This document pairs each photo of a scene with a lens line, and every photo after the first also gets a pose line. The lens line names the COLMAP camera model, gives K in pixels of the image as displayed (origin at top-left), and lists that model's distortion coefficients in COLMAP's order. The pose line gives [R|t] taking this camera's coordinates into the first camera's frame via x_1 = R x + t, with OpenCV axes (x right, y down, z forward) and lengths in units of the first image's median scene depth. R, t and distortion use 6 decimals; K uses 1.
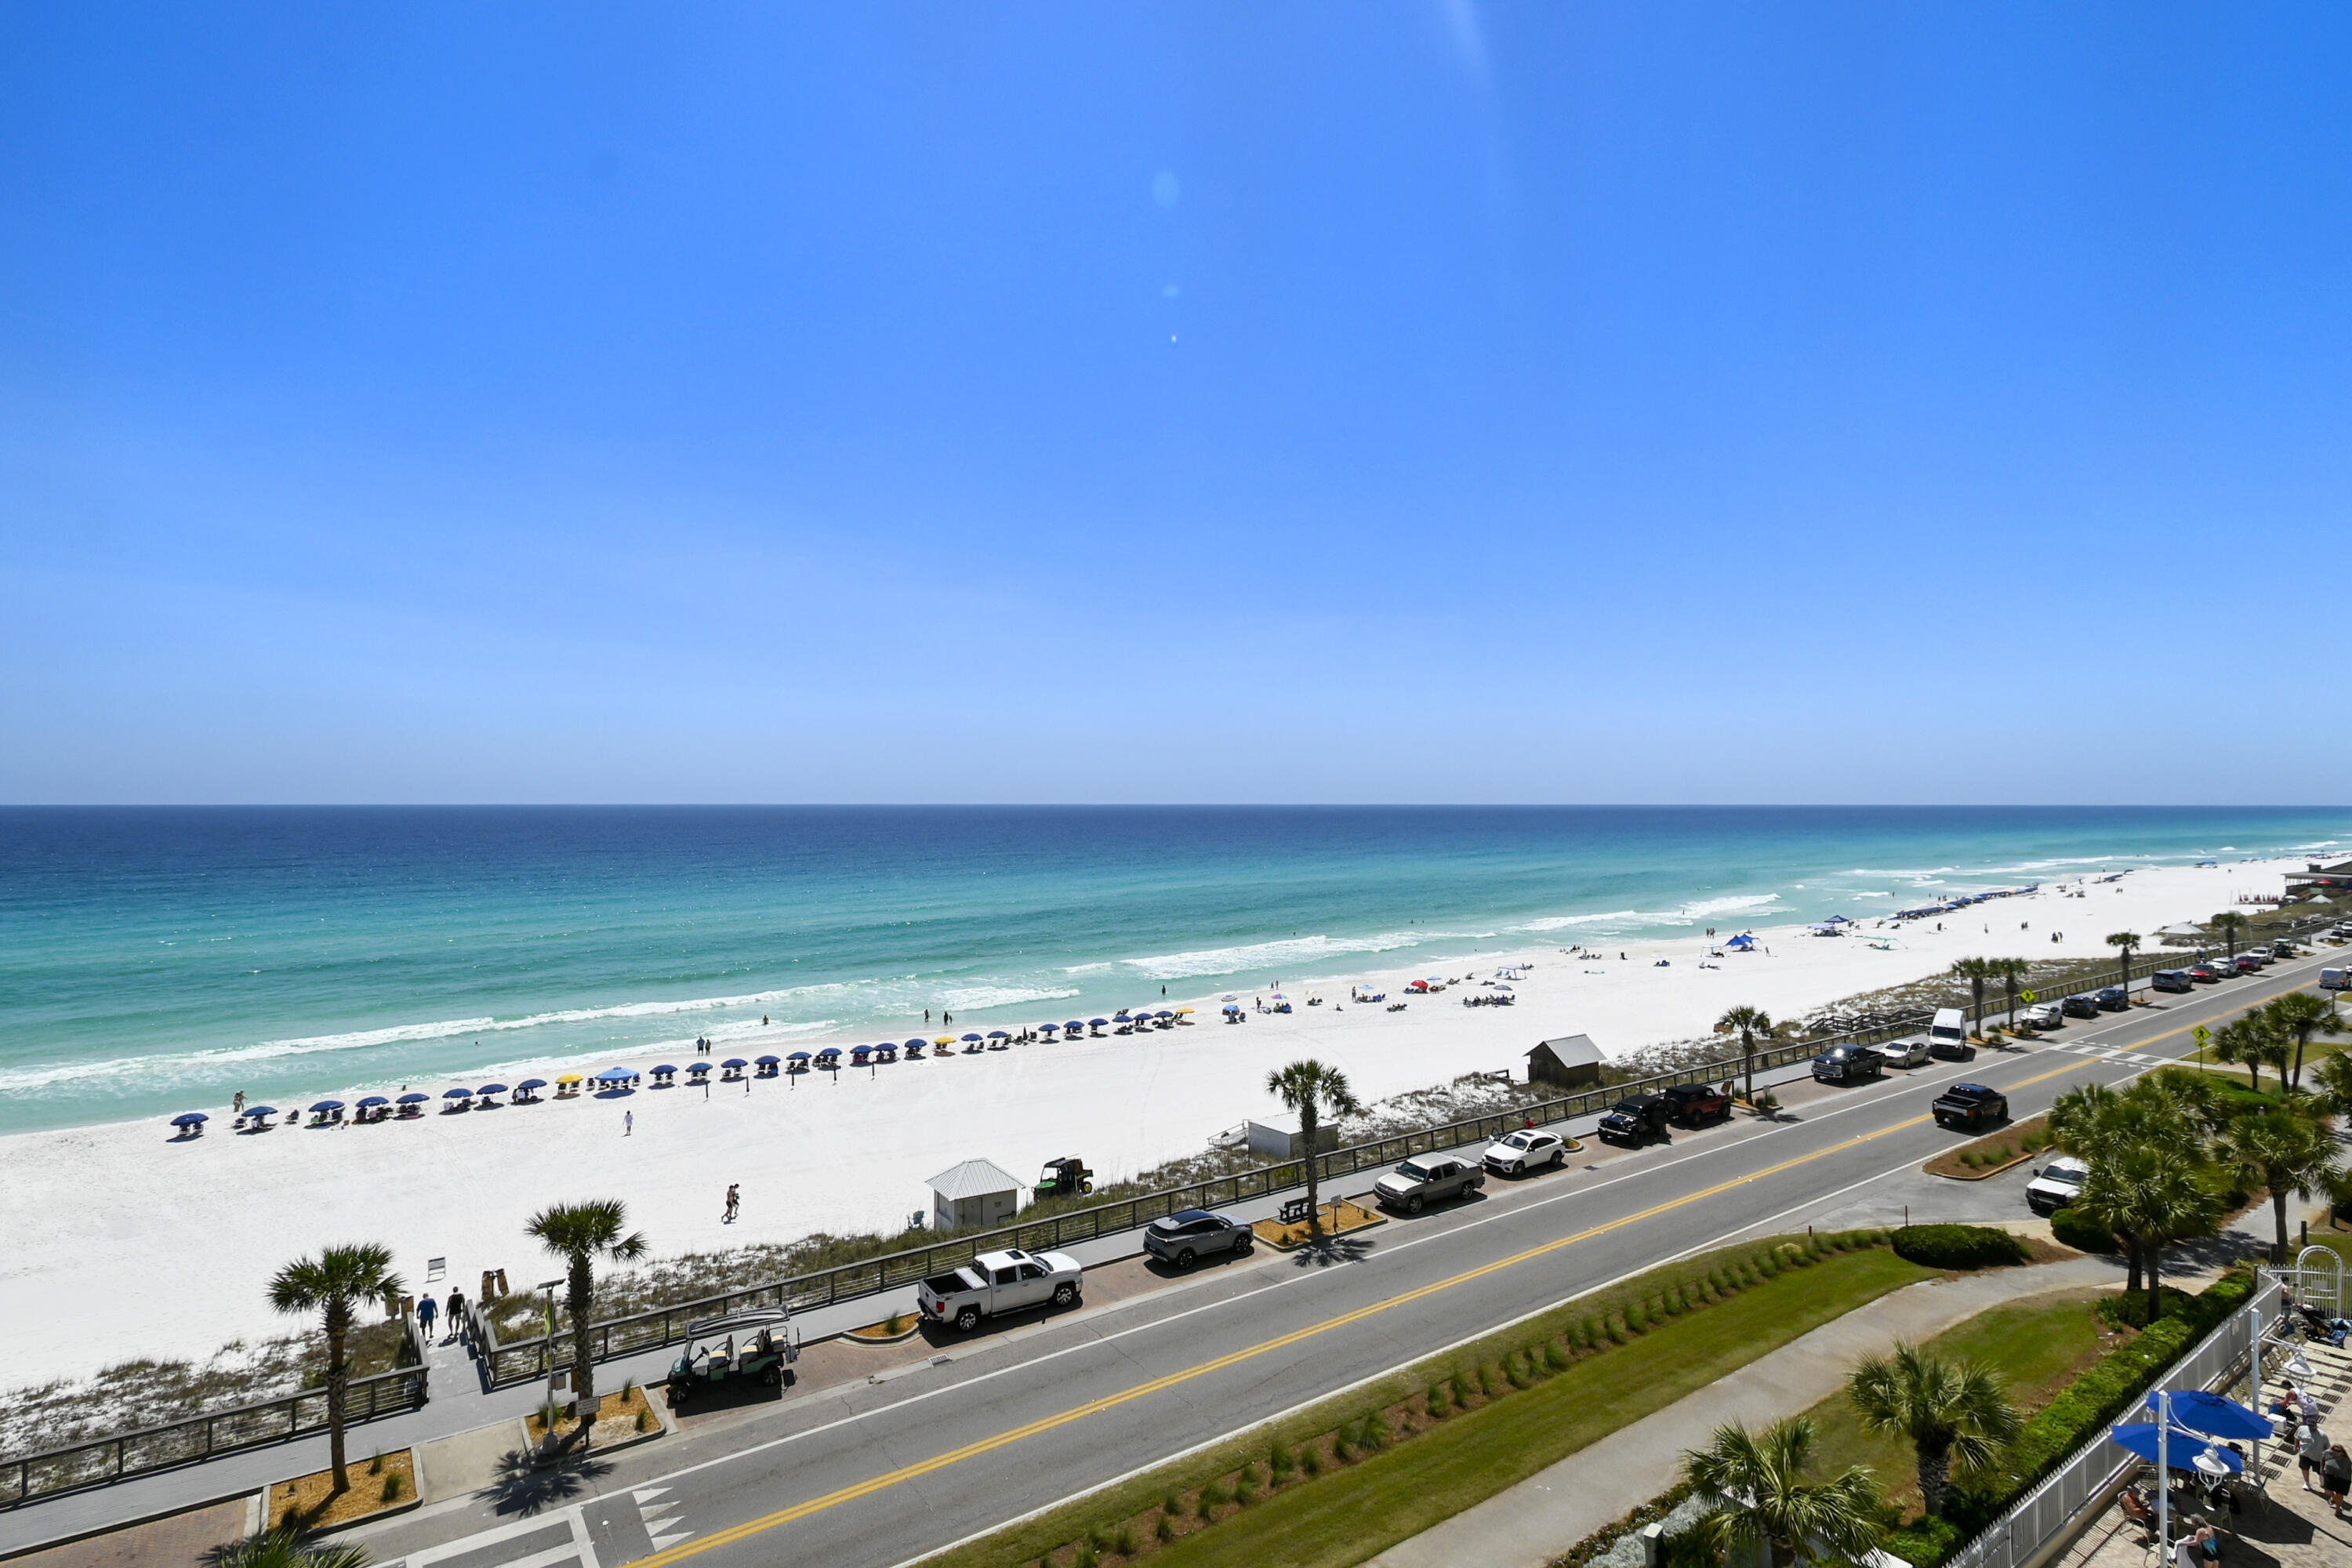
lens RADIAL K [[1154.7, 0, 1156.7], [0, 1154.7, 788.7], [0, 0, 1]] dist [0.011788, -0.008344]
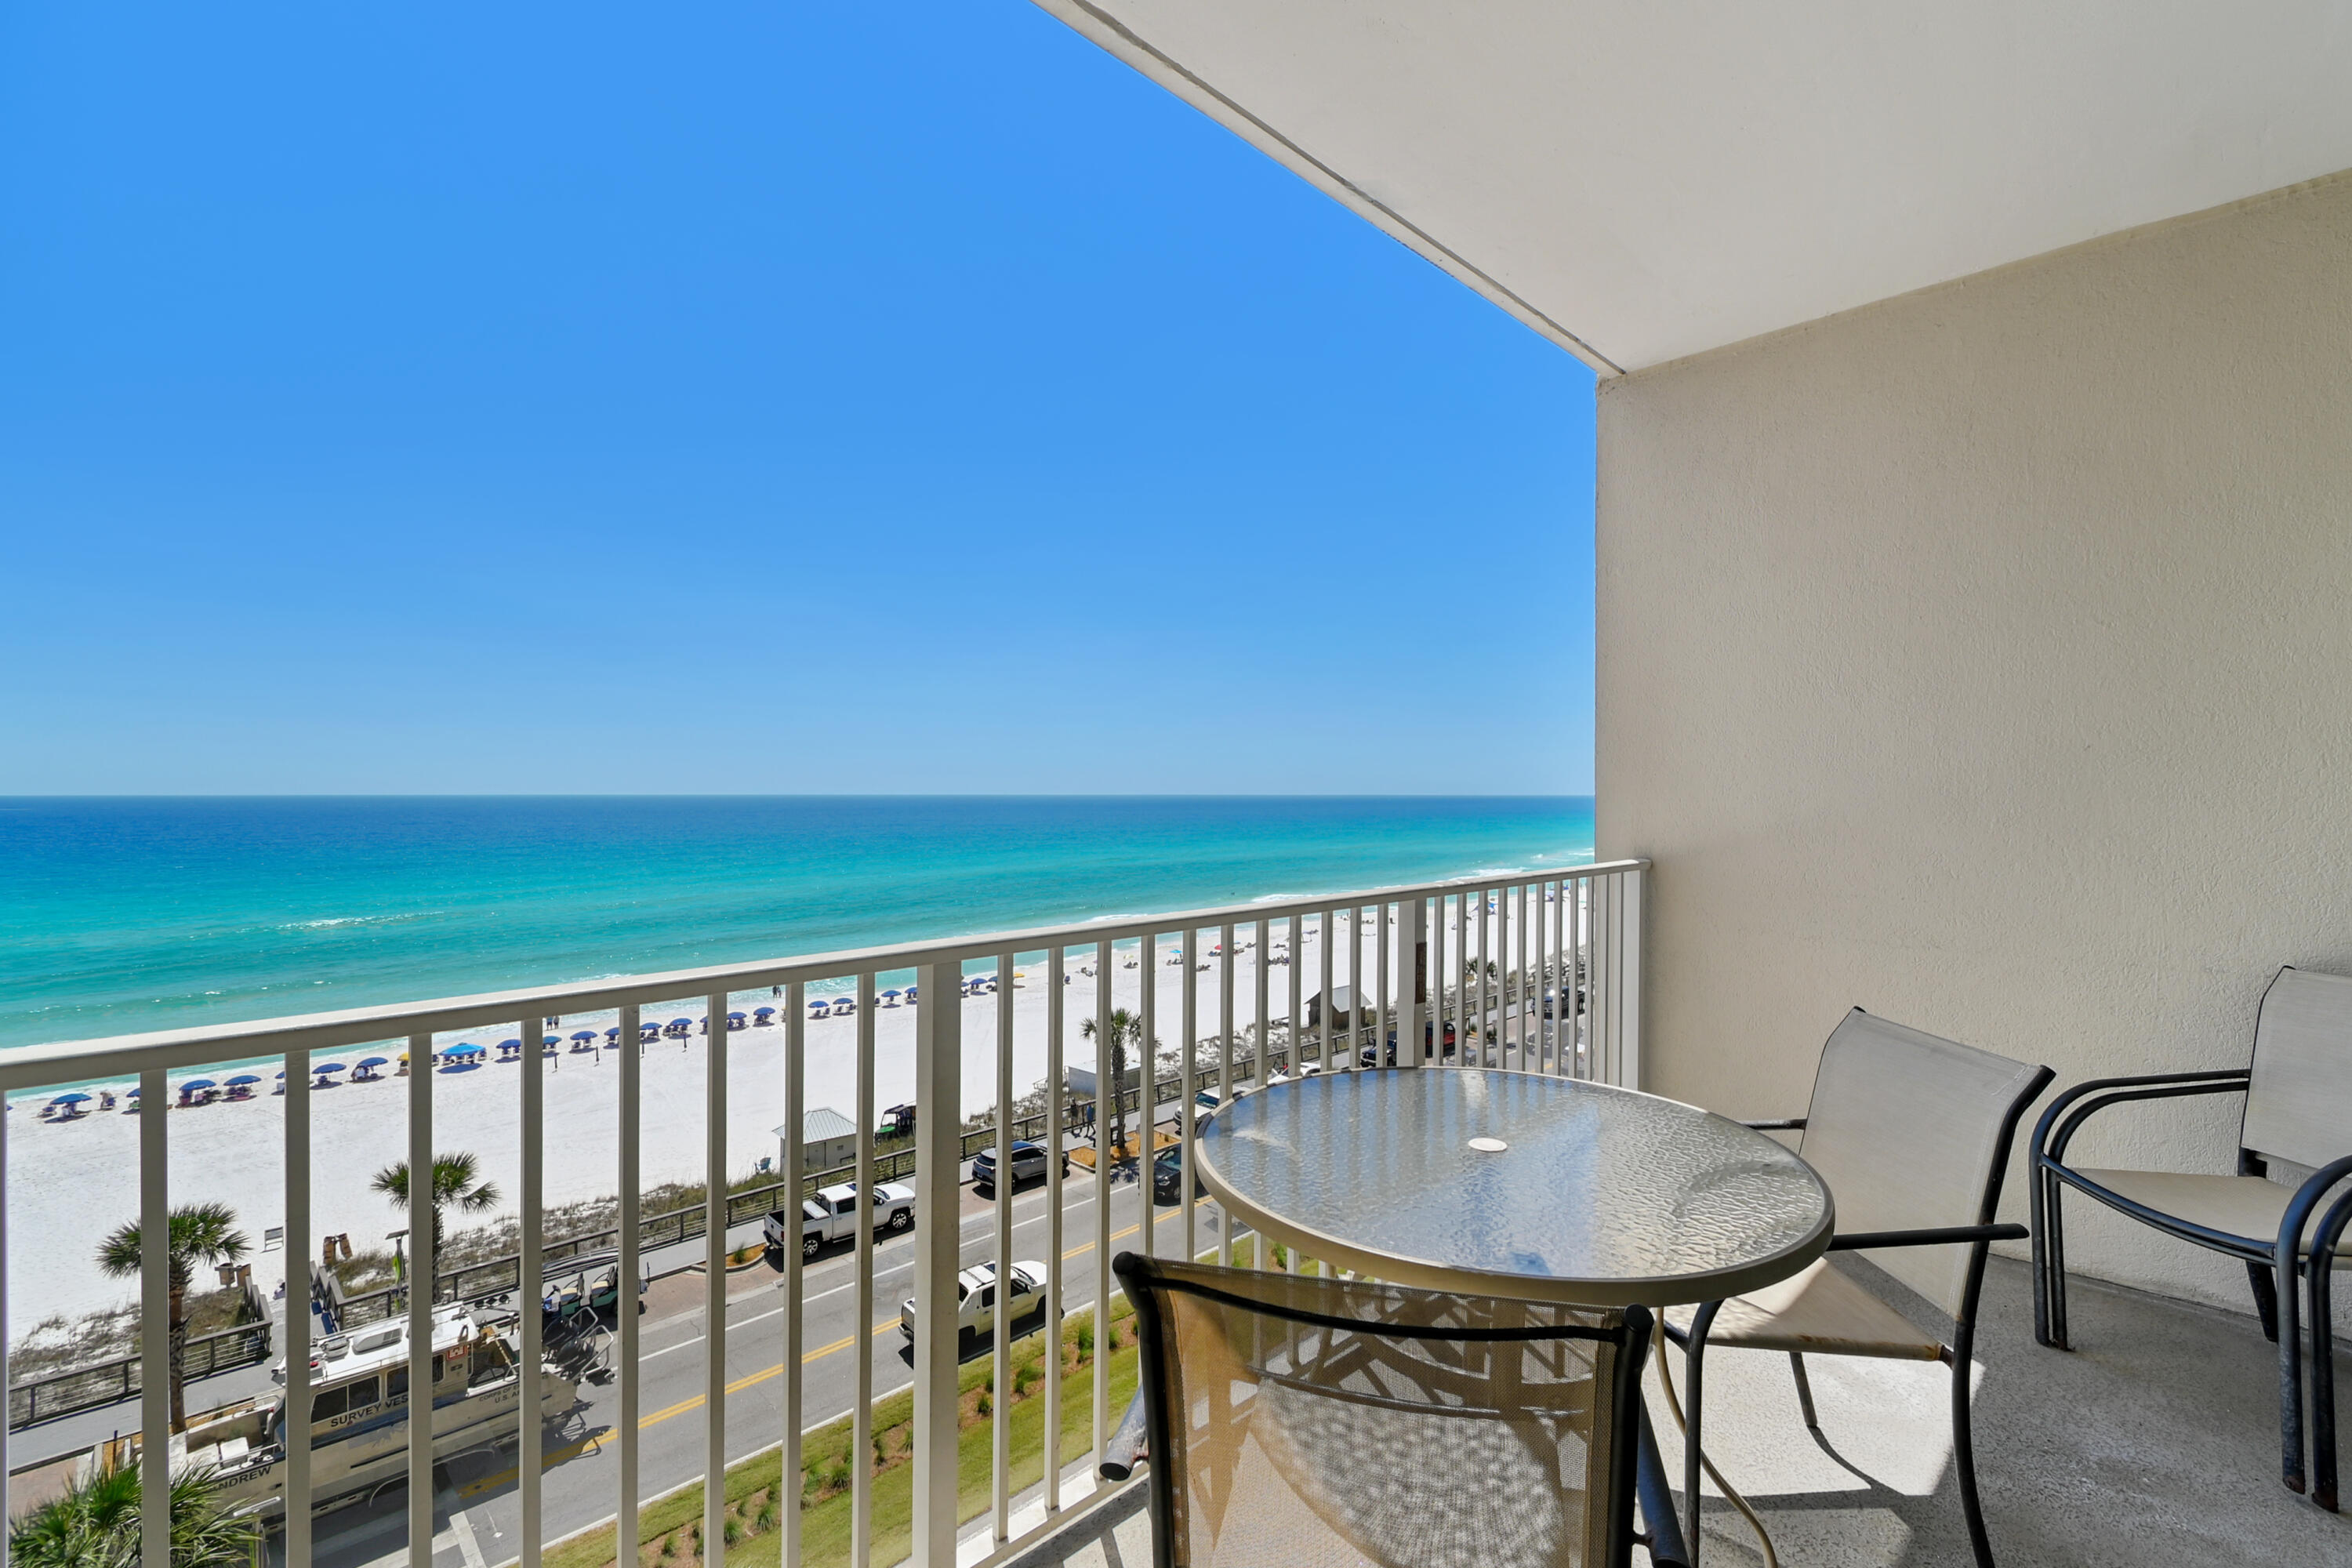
lens RADIAL K [[1047.7, 0, 1179.8], [0, 1047.7, 785.1], [0, 0, 1]] dist [0.009849, -0.005930]
pose [[0.985951, -0.000967, 0.167035, 0.018340], [0.000902, 0.999999, 0.000467, 0.010163], [-0.167035, -0.000310, 0.985951, -0.057601]]
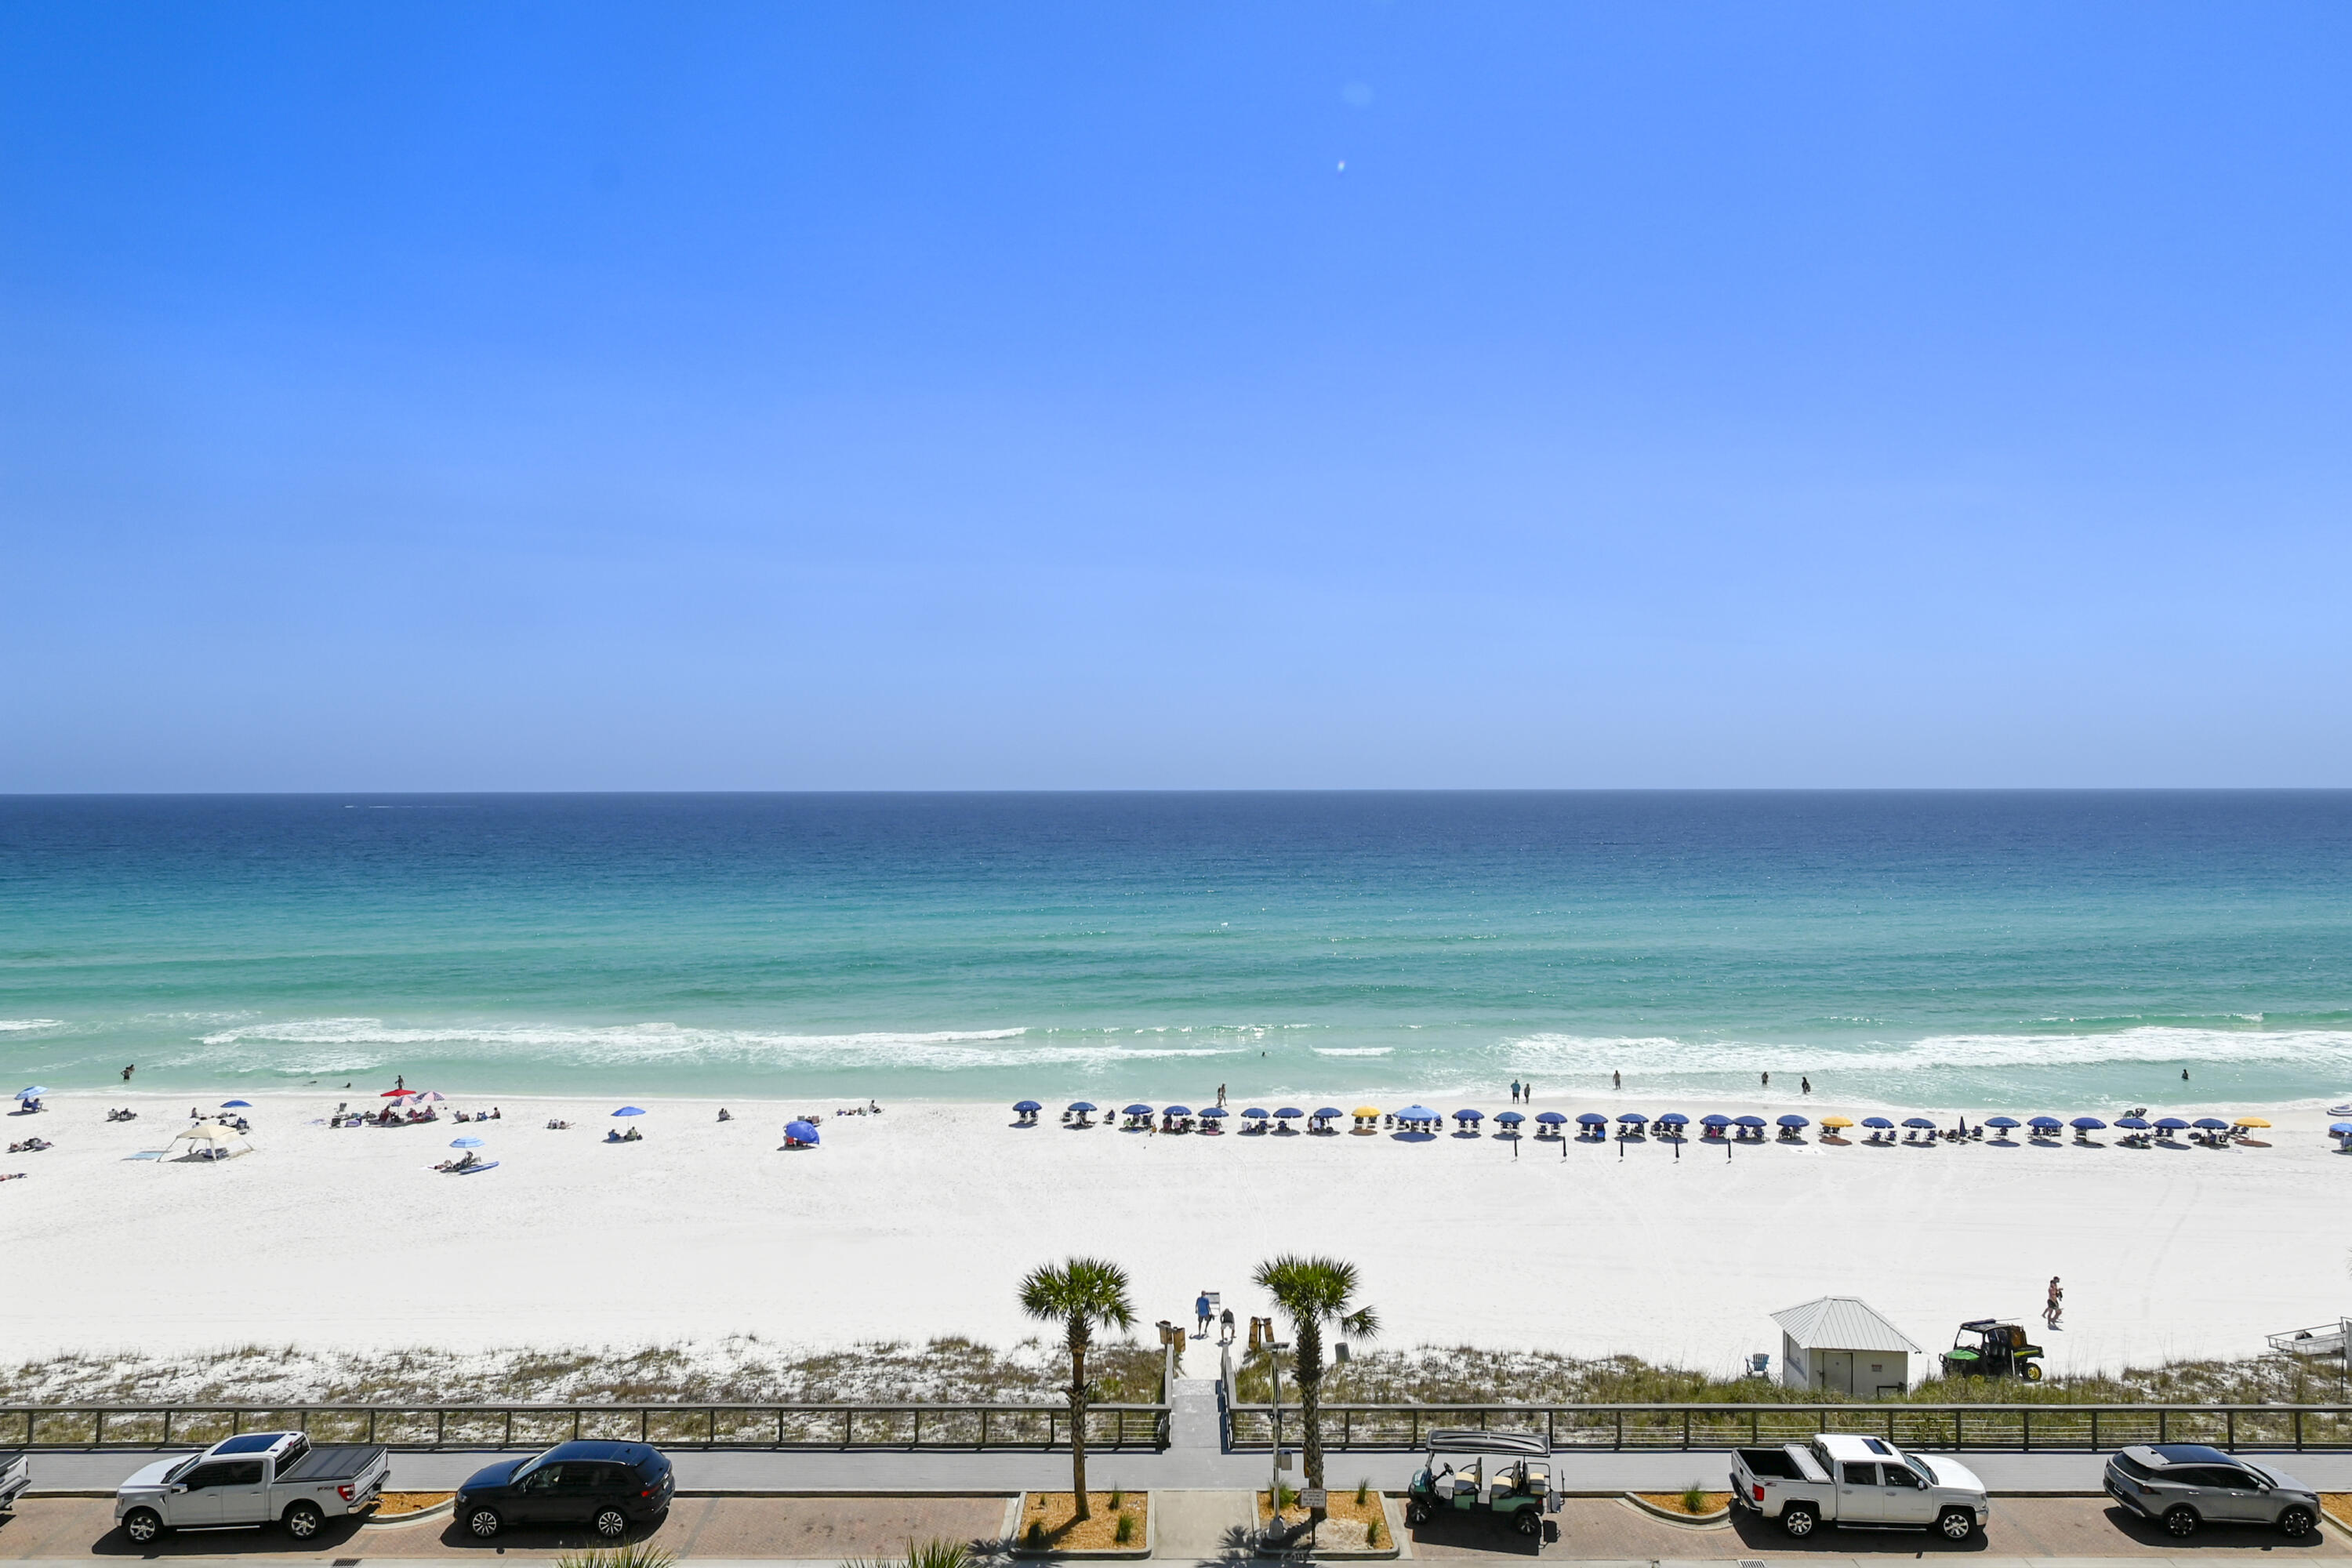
lens RADIAL K [[1513.7, 0, 1257.4], [0, 1513.7, 781.5], [0, 0, 1]] dist [0.001884, -0.000997]
pose [[0.819000, -0.005198, -0.573770, 0.088001], [0.010208, 0.999933, 0.005512, -0.000421], [0.573703, -0.010372, 0.818998, 0.053180]]
